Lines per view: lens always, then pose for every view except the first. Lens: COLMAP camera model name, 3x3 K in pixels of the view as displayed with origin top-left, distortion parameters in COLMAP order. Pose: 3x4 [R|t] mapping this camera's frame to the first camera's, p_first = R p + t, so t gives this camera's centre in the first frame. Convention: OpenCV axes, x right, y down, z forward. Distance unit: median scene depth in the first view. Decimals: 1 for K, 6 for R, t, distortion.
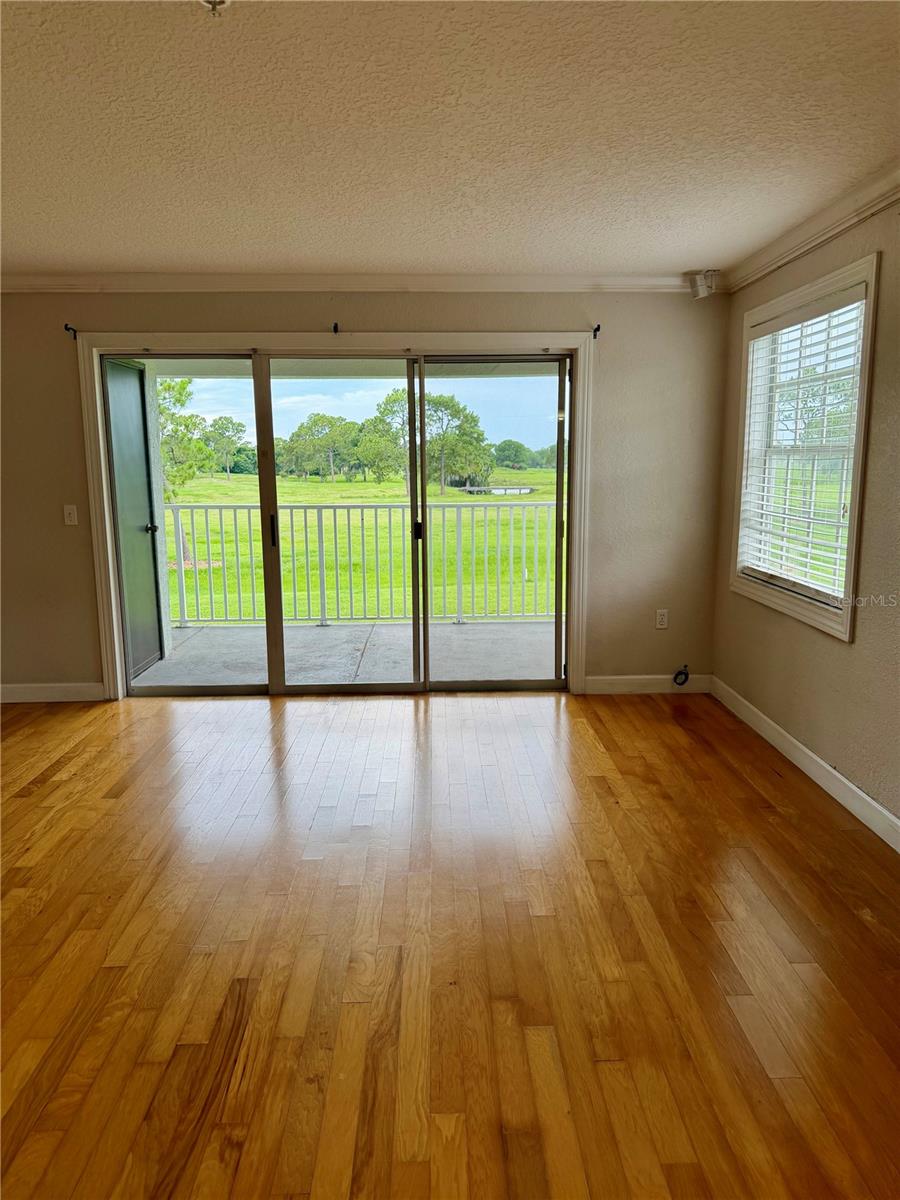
lens RADIAL K [[855.5, 0, 462.8], [0, 855.5, 604.3], [0, 0, 1]] dist [0.142125, -0.245233]
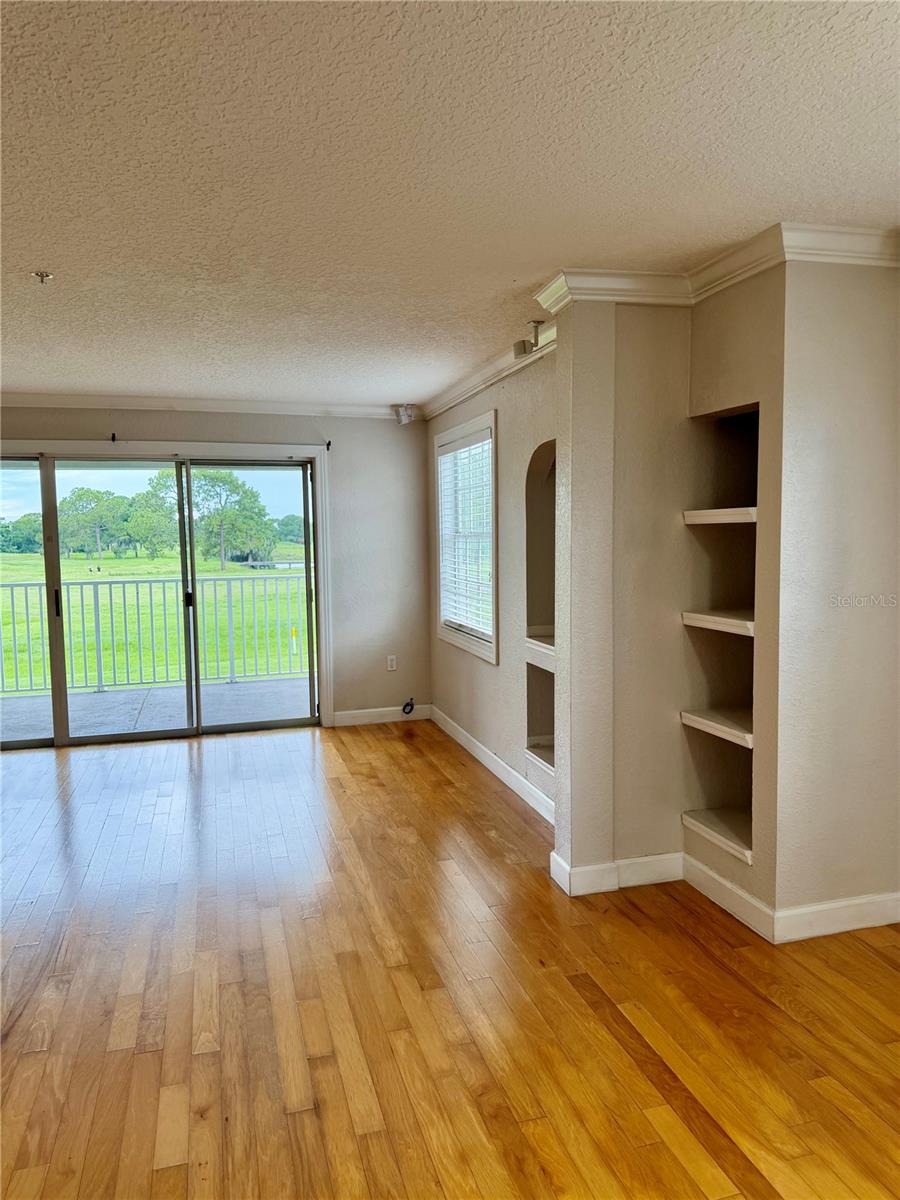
lens RADIAL K [[855.5, 0, 462.8], [0, 855.5, 604.3], [0, 0, 1]] dist [0.142125, -0.245233]
pose [[0.969645, -0.028118, 0.242897, 0.025525], [0.048592, 0.995712, -0.078716, 0.035415], [-0.239642, 0.088129, 0.966853, -0.270035]]
